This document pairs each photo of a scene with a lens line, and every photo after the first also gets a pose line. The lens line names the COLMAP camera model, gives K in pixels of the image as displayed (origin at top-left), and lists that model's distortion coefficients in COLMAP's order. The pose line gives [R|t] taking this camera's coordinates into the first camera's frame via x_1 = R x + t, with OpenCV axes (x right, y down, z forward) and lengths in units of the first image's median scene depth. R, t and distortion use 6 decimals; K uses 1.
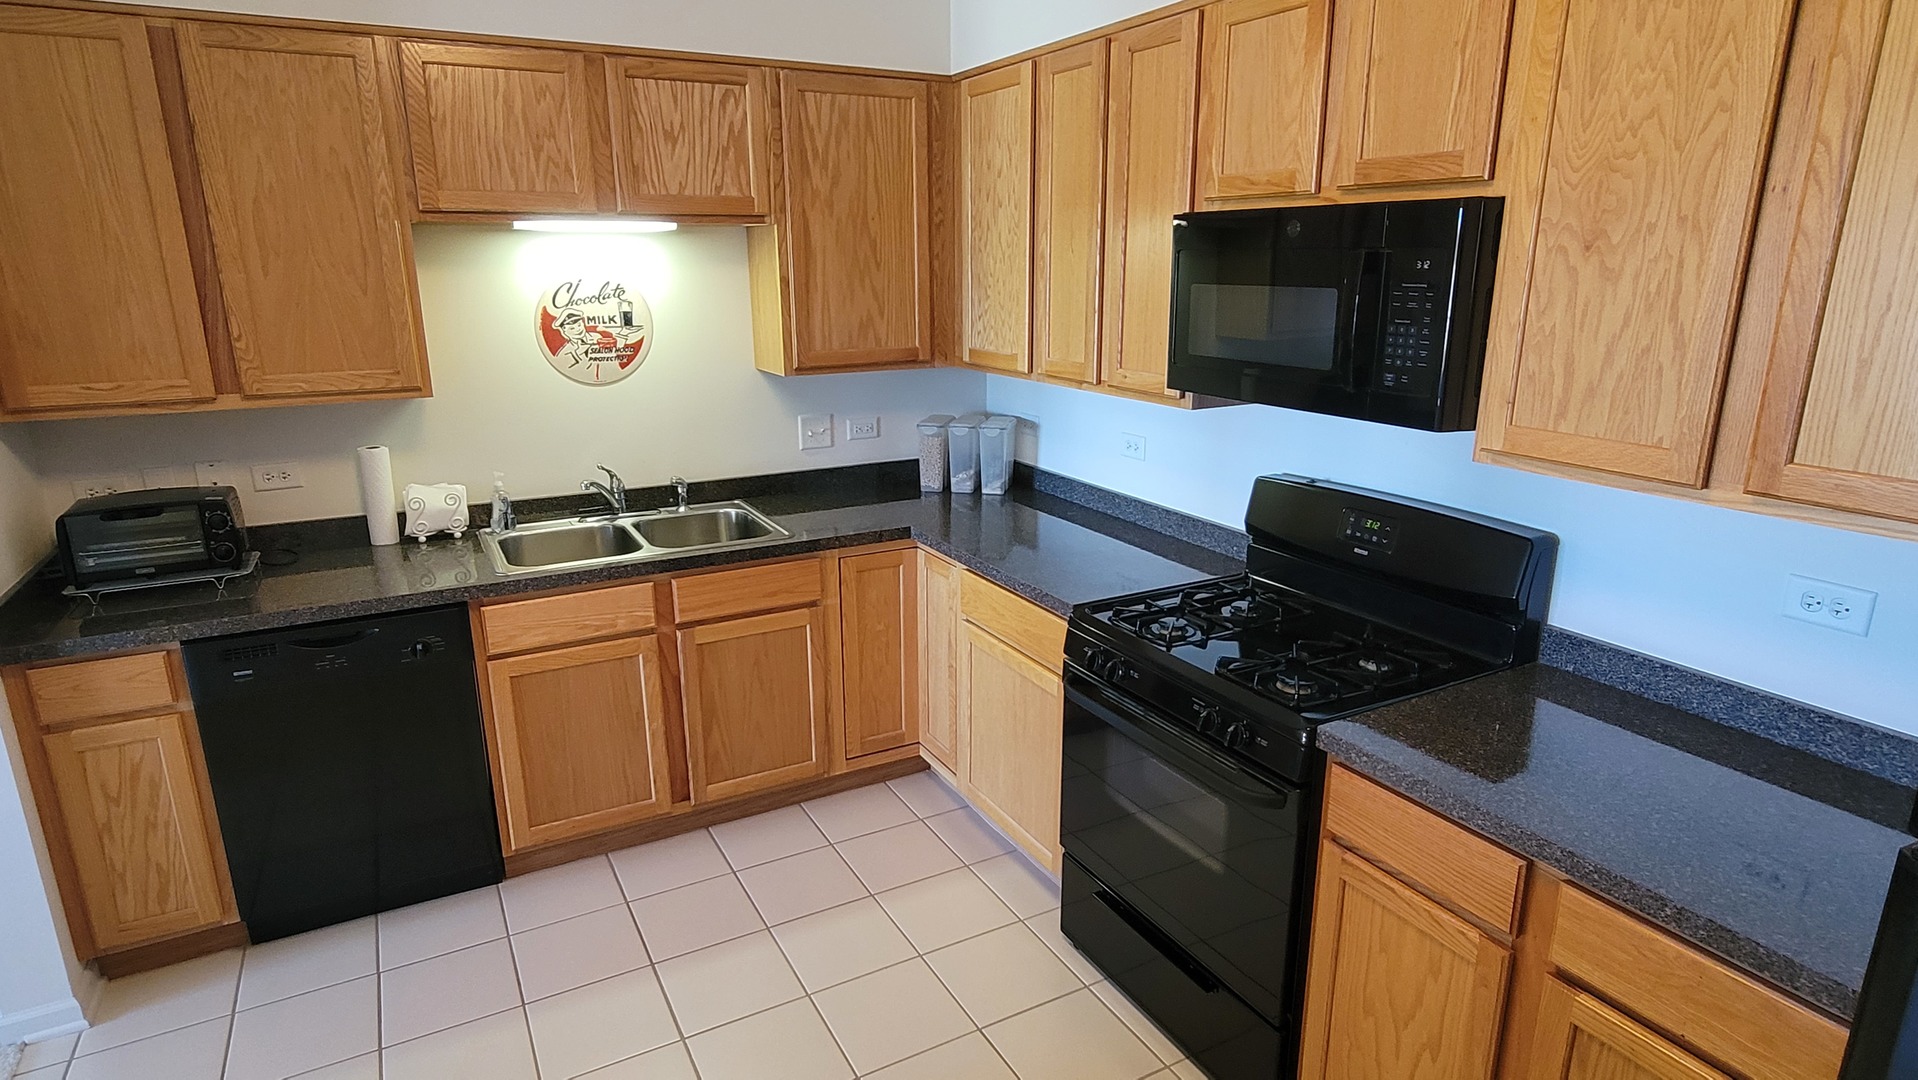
lens RADIAL K [[1041.7, 0, 961.0], [0, 1041.7, 539.9], [0, 0, 1]] dist [-0.000086, 0.000233]
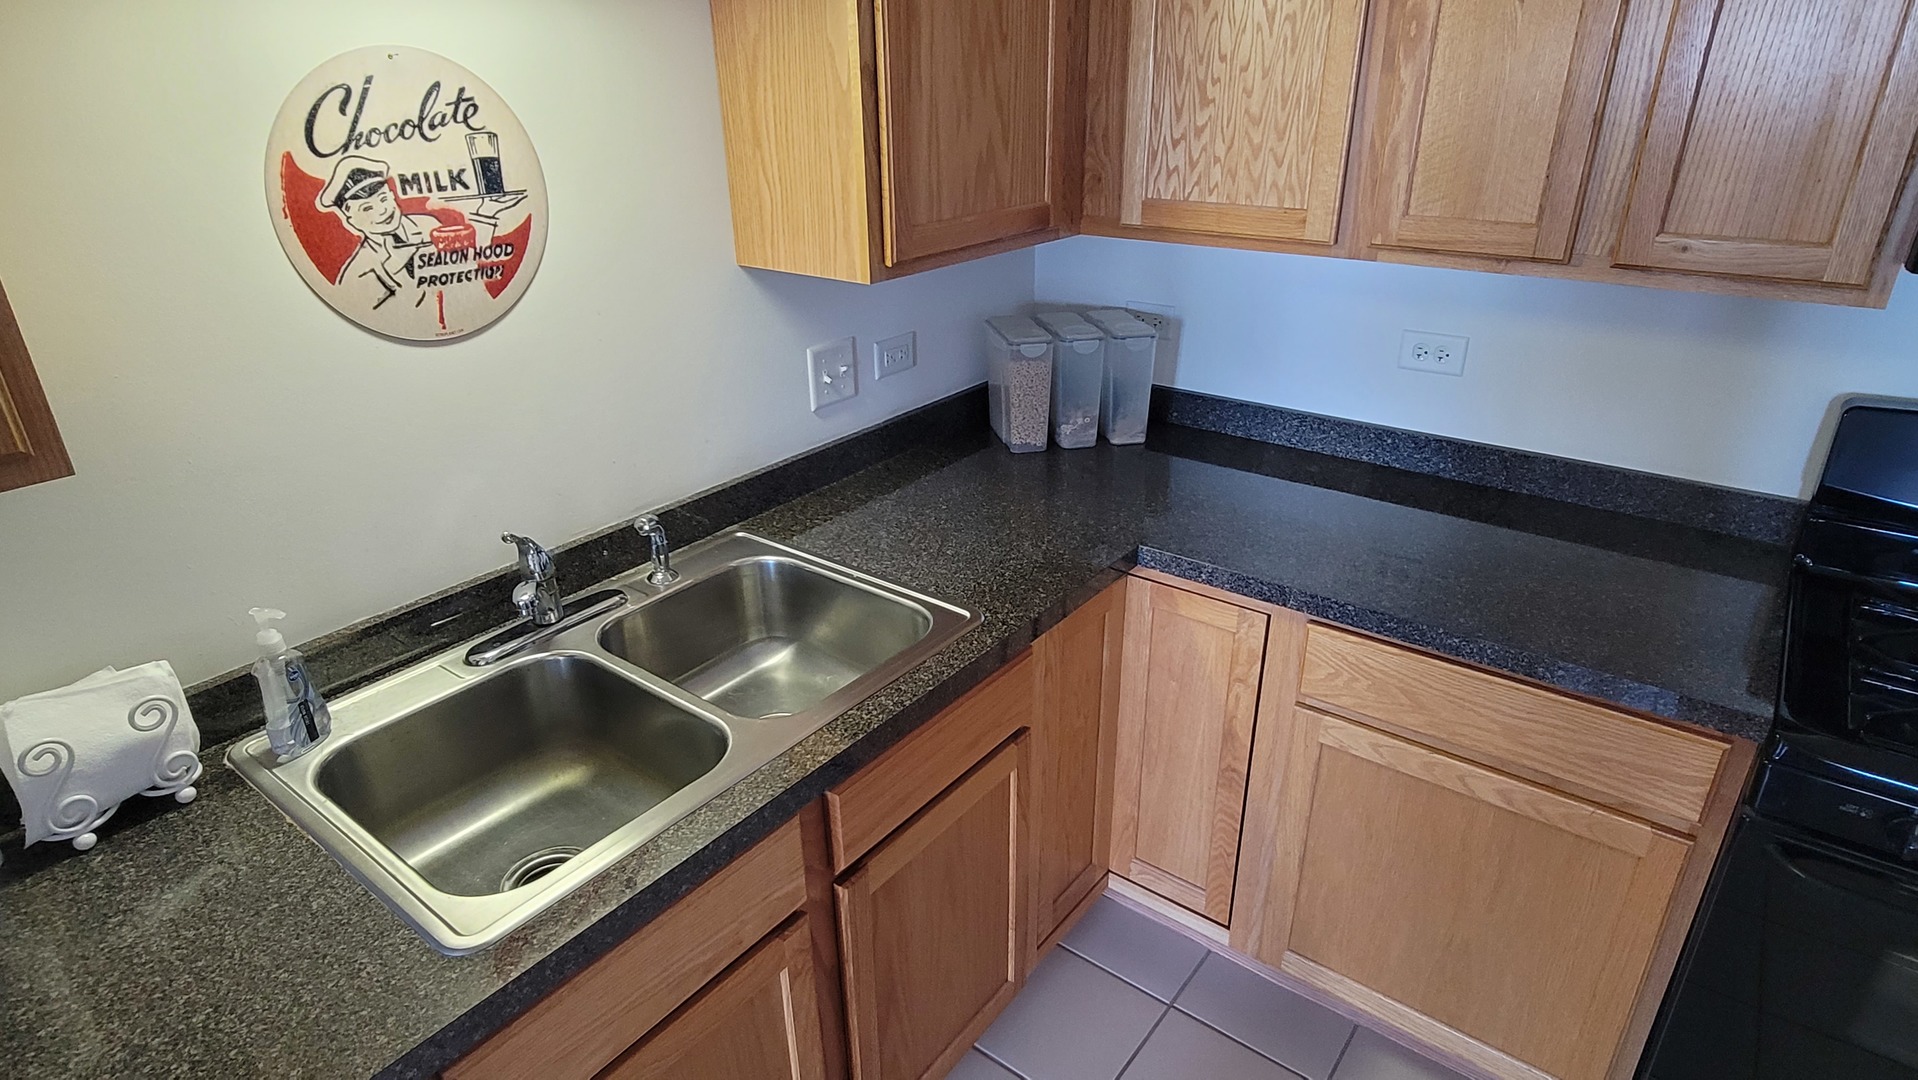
lens RADIAL K [[1041.7, 0, 958.4], [0, 1041.7, 543.7], [0, 0, 1]] dist [-0.000086, 0.000233]
pose [[0.915752, -0.176032, 0.361124, -0.328320], [0.114892, 0.976102, 0.184459, -0.123992], [-0.384964, -0.127429, 0.914092, 0.527539]]
